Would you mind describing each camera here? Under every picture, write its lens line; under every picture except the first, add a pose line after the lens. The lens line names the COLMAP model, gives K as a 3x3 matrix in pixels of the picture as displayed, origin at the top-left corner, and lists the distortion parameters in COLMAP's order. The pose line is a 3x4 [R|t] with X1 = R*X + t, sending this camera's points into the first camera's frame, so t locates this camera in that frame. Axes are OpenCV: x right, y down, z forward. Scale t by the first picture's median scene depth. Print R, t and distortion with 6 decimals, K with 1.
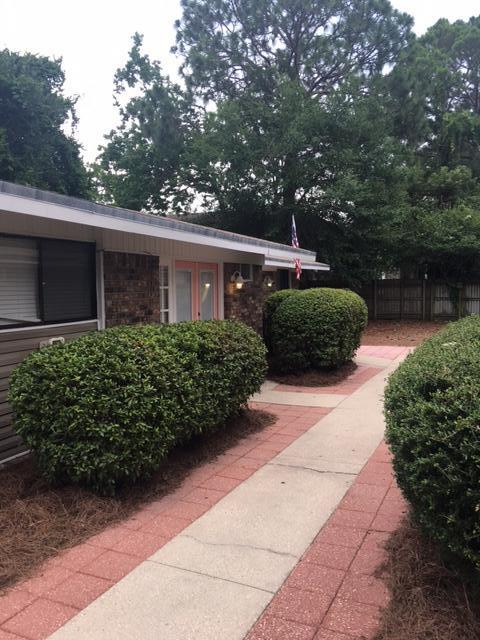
lens RADIAL K [[538.8, 0, 239.9], [0, 538.8, 320.2], [0, 0, 1]] dist [0.044659, -0.065220]
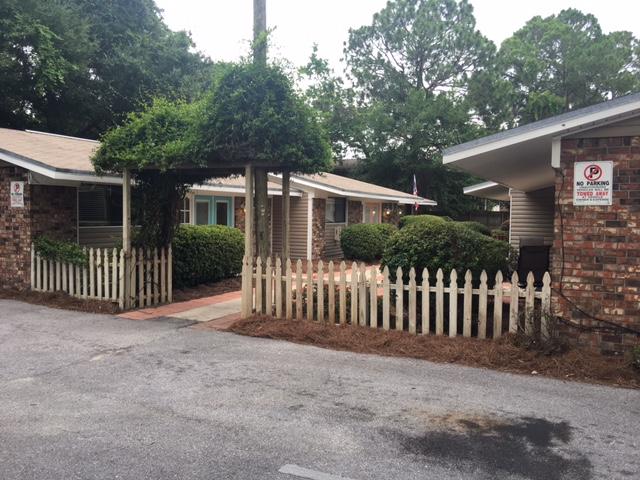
lens RADIAL K [[538.8, 0, 319.4], [0, 538.8, 239.3], [0, 0, 1]] dist [0.044659, -0.065220]
pose [[0.996013, 0.030170, -0.083958, -0.035877], [-0.031423, 0.999413, -0.013647, 0.033222], [0.083497, 0.016231, 0.996376, -0.488904]]
